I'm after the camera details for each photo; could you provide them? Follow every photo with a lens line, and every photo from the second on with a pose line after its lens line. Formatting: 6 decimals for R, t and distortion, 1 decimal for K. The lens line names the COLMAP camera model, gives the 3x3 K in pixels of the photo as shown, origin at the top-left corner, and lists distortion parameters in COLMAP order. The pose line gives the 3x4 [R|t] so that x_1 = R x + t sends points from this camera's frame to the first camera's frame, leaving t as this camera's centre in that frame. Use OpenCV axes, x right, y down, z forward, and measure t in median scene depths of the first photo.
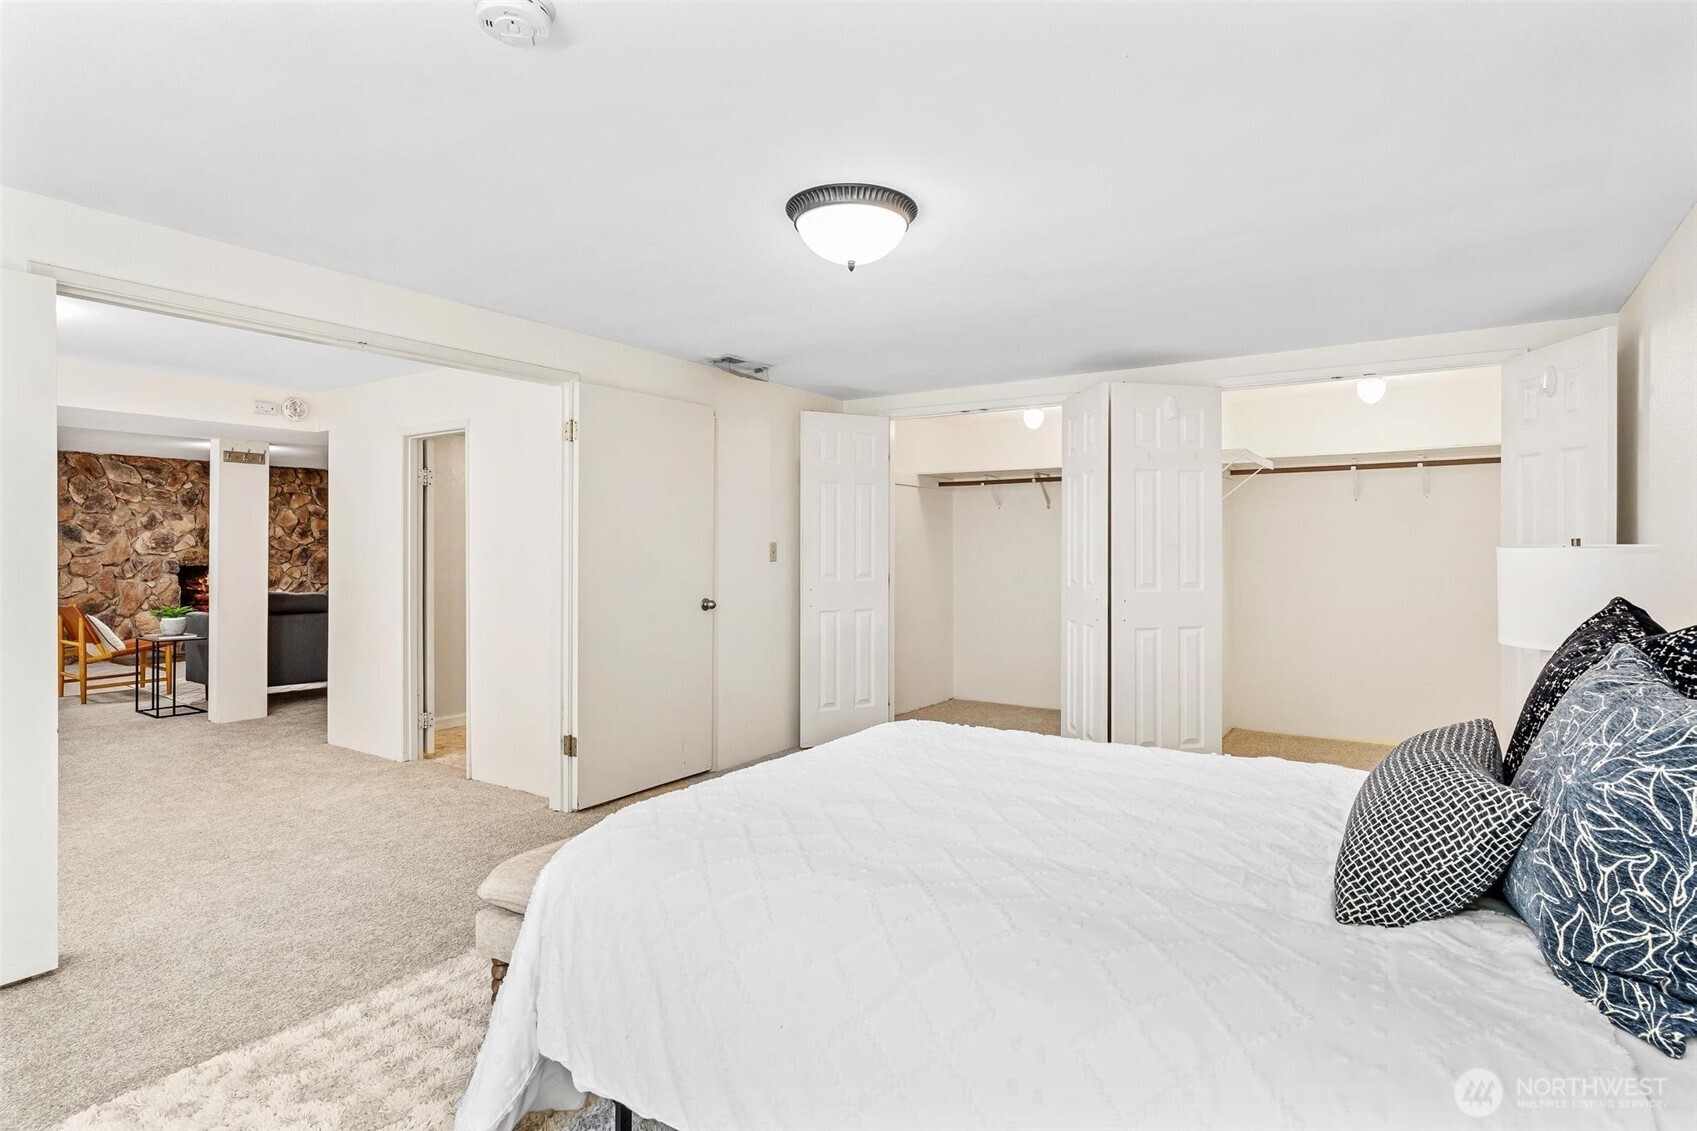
lens RADIAL K [[889.4, 0, 847.1], [0, 889.4, 553.7], [0, 0, 1]] dist [0.005611, 0.001304]
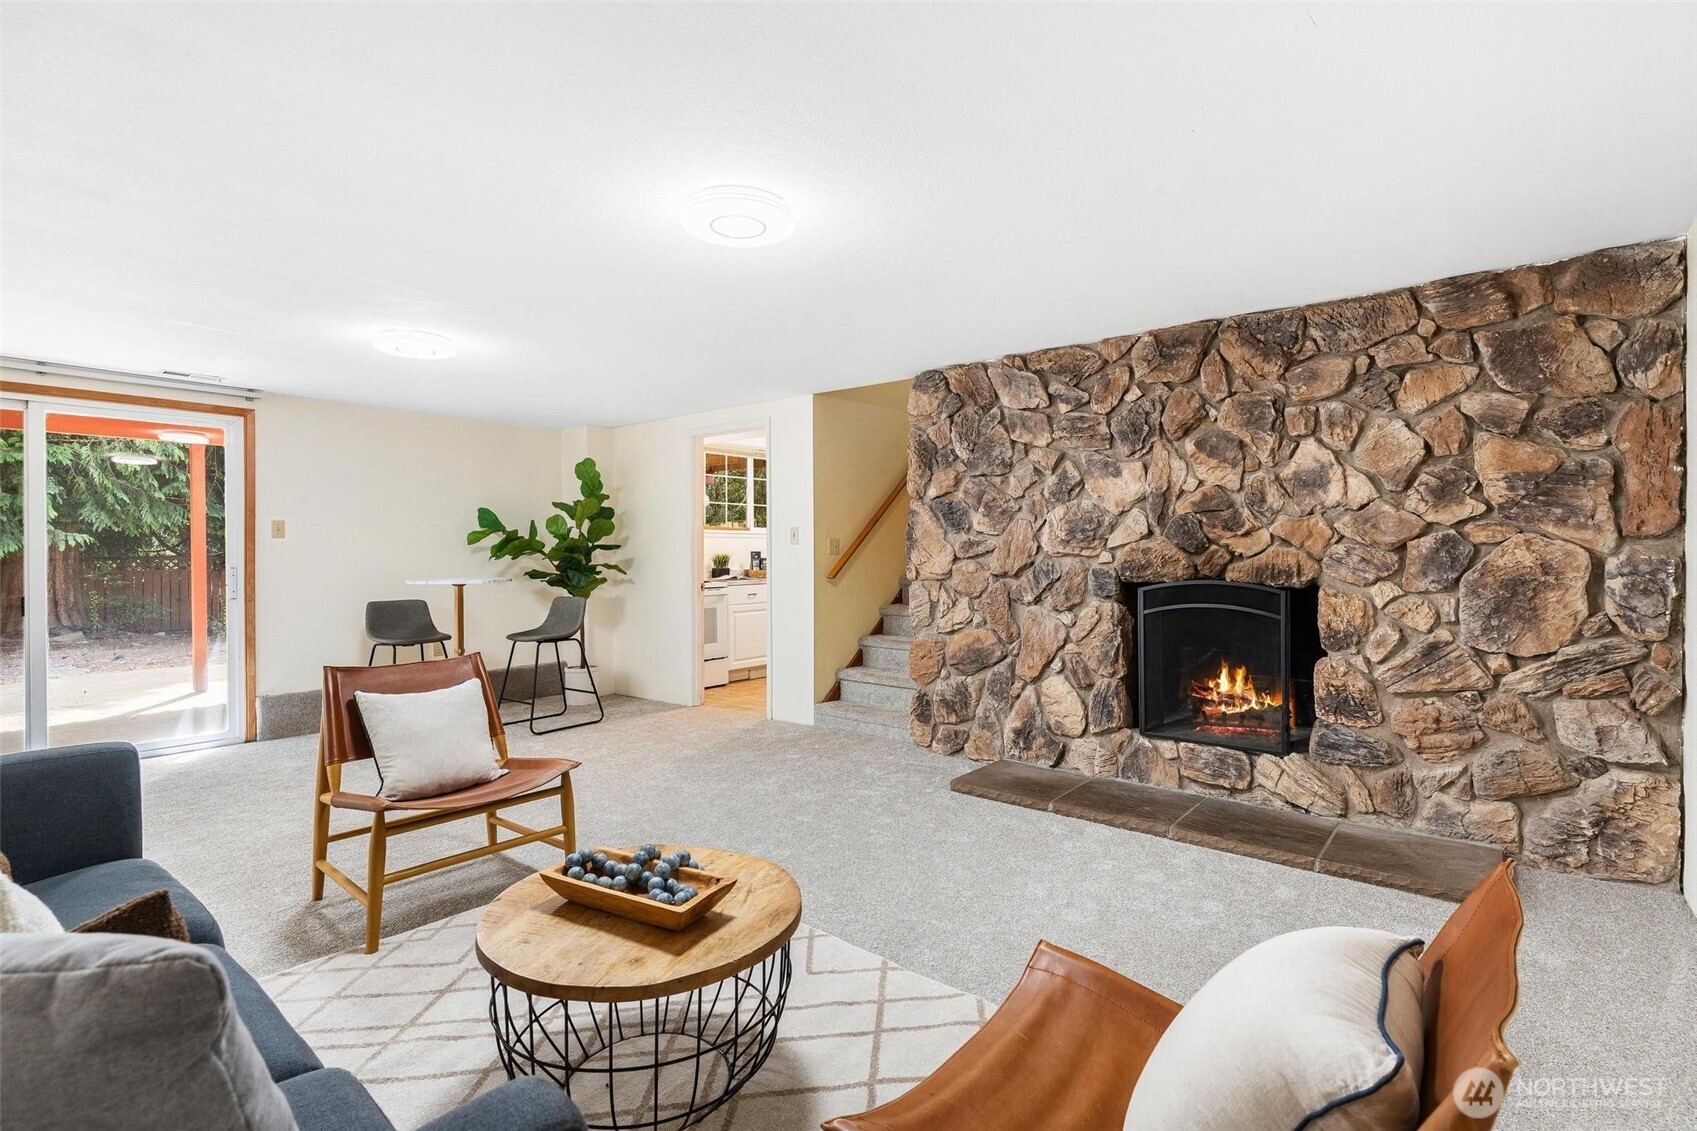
lens RADIAL K [[814.2, 0, 852.2], [0, 814.2, 560.7], [0, 0, 1]] dist [-0.001559, 0.000897]
pose [[-0.095833, 0.003624, -0.995391, -0.347802], [-0.004992, 0.999979, 0.004122, 0.002362], [0.995385, 0.005364, -0.095813, 0.932195]]
